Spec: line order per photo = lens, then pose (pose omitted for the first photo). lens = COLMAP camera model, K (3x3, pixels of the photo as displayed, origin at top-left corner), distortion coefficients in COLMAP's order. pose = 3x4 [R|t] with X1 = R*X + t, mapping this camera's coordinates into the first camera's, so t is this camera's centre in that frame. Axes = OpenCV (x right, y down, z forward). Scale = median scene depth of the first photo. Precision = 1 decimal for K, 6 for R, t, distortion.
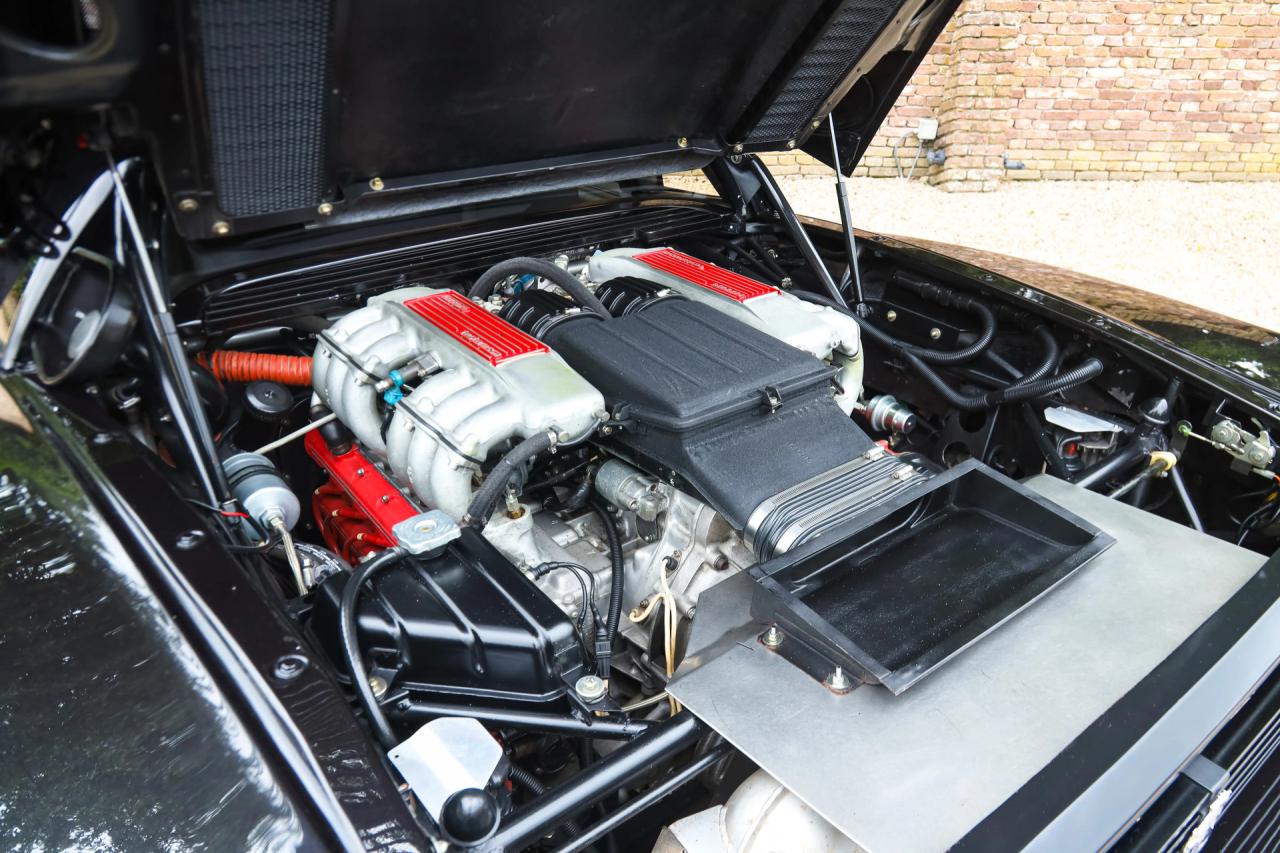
lens RADIAL K [[864.4, 0, 651.5], [0, 864.4, 434.1], [0, 0, 1]] dist [0.004080, 0.005115]
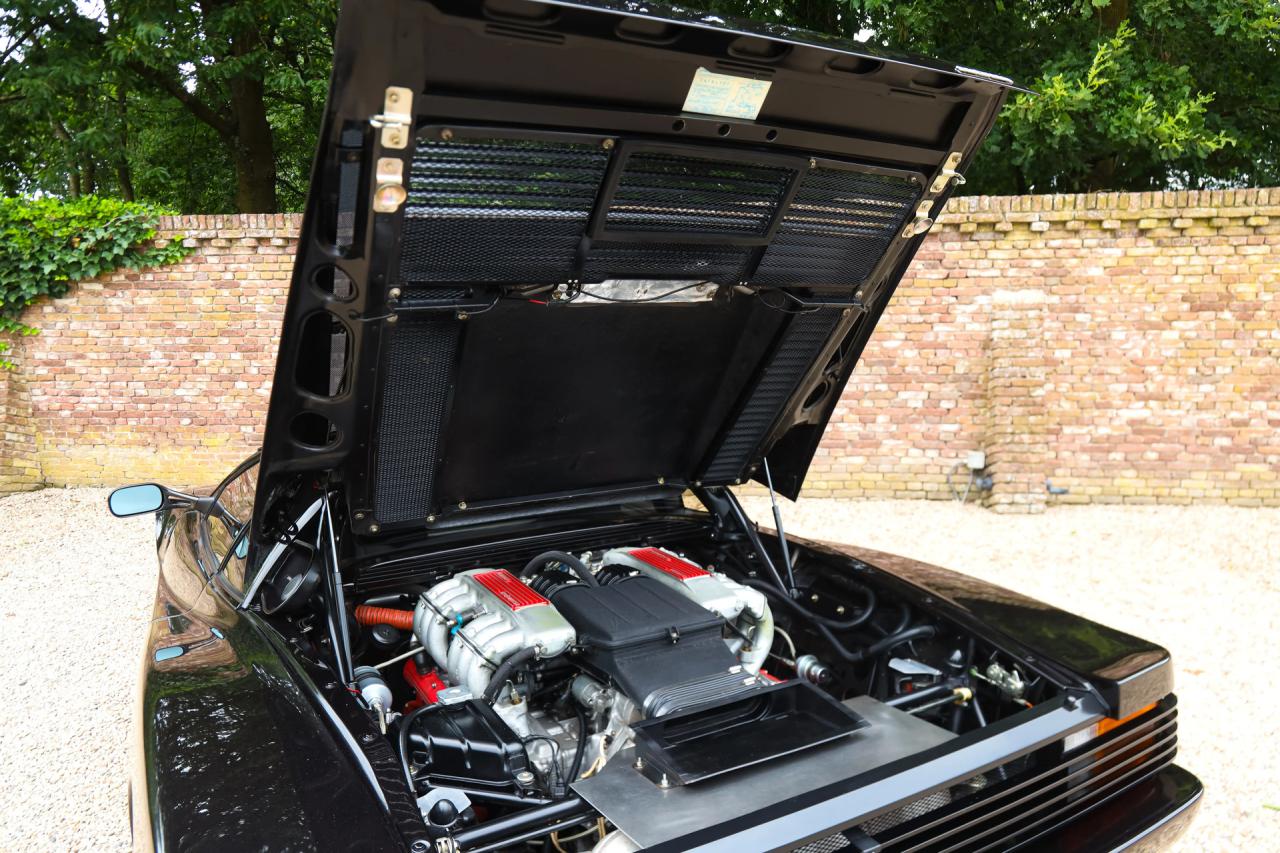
lens RADIAL K [[864.4, 0, 651.5], [0, 864.4, 434.1], [0, 0, 1]] dist [0.004080, 0.005115]
pose [[0.989342, -0.004546, -0.145542, 0.299099], [-0.047155, 0.935650, -0.349766, 0.159642], [0.137767, 0.352901, 0.925463, -0.581264]]
